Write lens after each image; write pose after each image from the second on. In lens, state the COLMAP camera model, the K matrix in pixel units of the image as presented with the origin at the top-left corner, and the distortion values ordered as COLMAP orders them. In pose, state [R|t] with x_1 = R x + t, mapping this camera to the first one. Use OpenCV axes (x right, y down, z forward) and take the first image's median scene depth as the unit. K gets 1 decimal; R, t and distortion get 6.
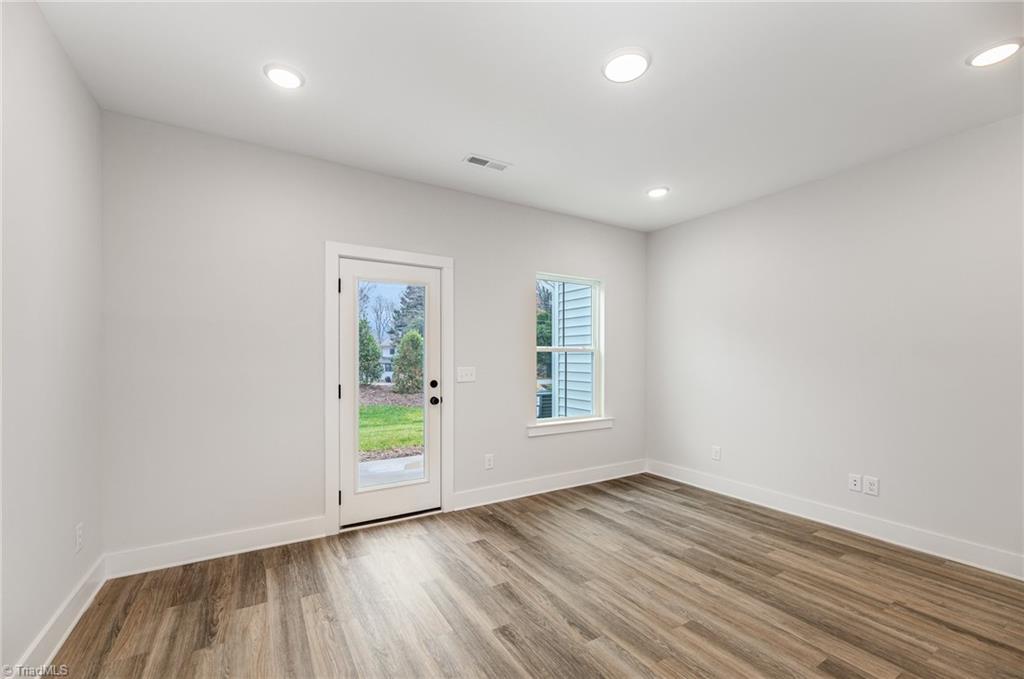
lens RADIAL K [[421.1, 0, 505.6], [0, 421.1, 356.8], [0, 0, 1]] dist [-0.000127, -0.000200]
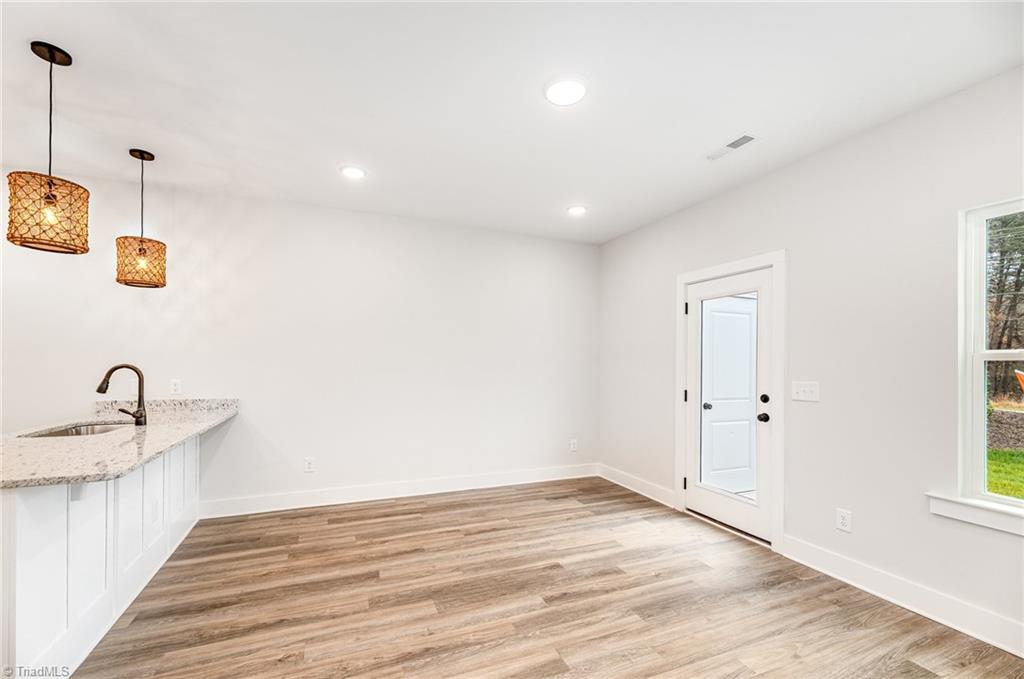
lens RADIAL K [[421.2, 0, 501.3], [0, 421.2, 365.6], [0, 0, 1]] dist [-0.001845, -0.000091]
pose [[-0.151901, 0.001788, -0.988394, 0.789052], [-0.011806, 0.999924, 0.003623, -0.001695], [0.988325, 0.012219, -0.151868, 0.587272]]
